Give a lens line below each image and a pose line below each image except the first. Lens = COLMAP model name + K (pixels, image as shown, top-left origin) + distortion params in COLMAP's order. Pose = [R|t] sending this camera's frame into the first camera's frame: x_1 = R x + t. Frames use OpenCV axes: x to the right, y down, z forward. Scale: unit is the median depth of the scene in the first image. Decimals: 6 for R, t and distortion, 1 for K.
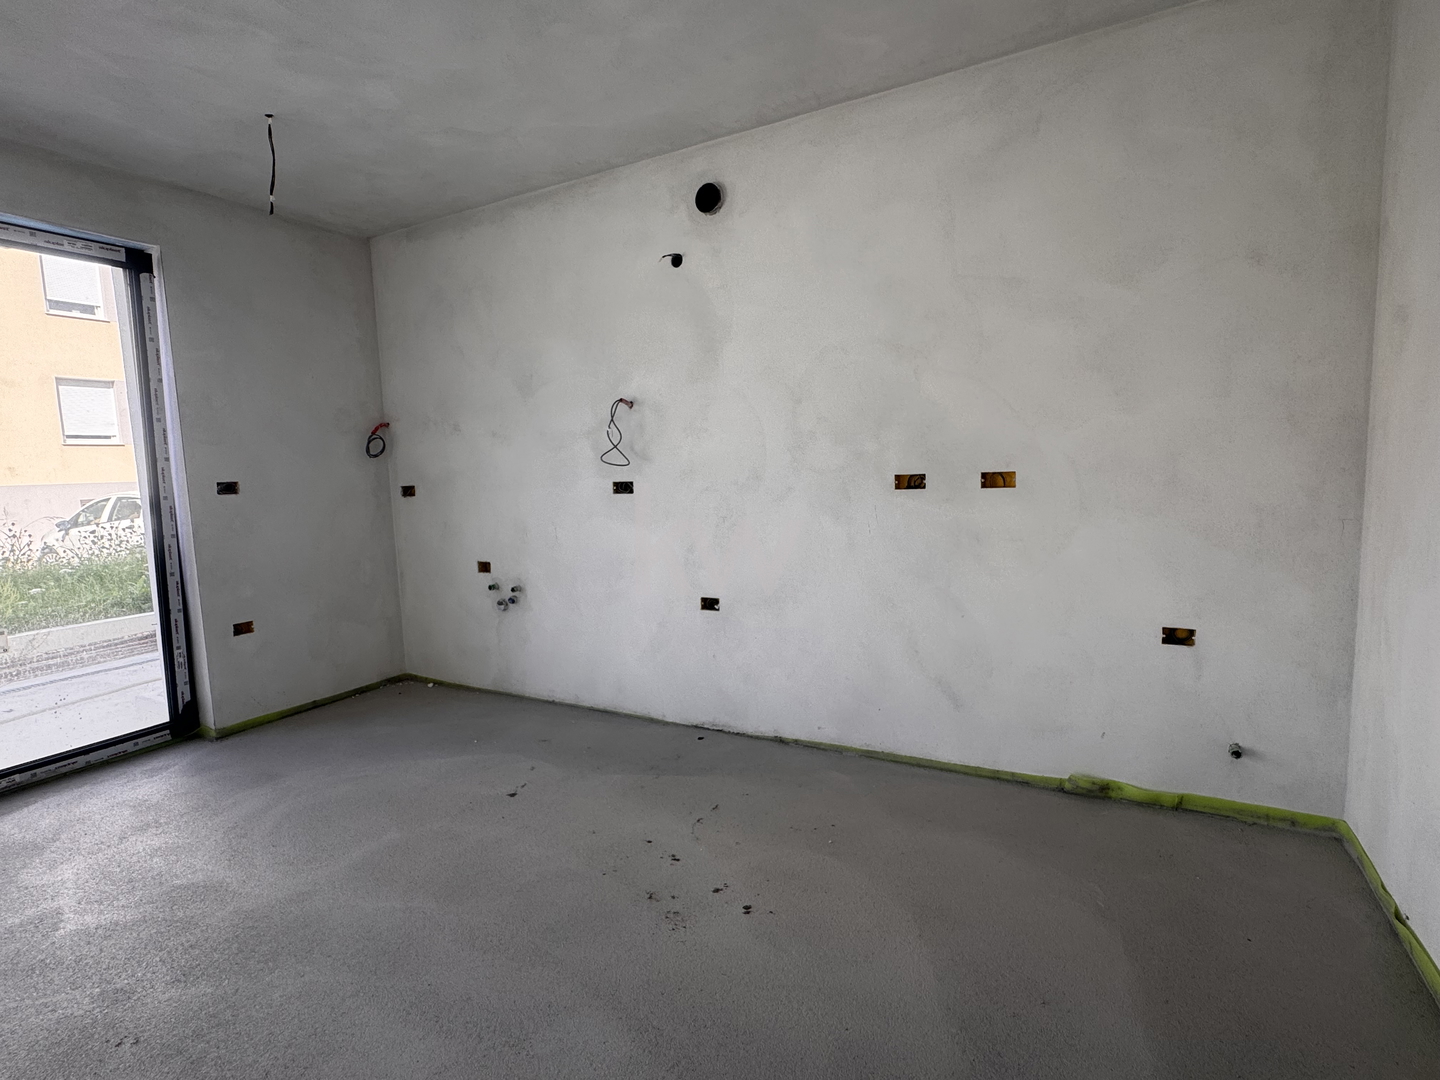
lens RADIAL K [[711.4, 0, 721.9], [0, 711.4, 531.1], [0, 0, 1]] dist [0.001837, 0.001136]
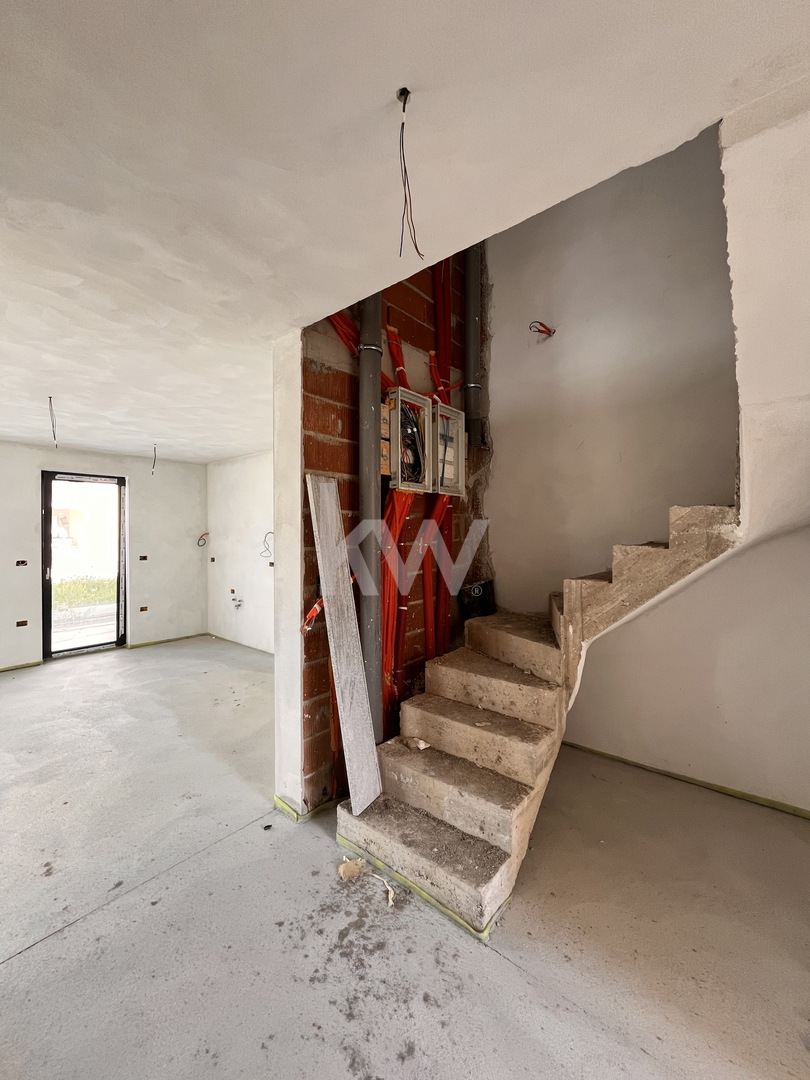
lens RADIAL K [[432.8, 0, 401.8], [0, 432.8, 531.9], [0, 0, 1]] dist [0.001000, -0.000054]
pose [[0.979851, 0.031997, -0.197149, 0.579466], [-0.050304, 0.994799, -0.088565, -0.057152], [0.193290, 0.096698, 0.976365, -0.435539]]
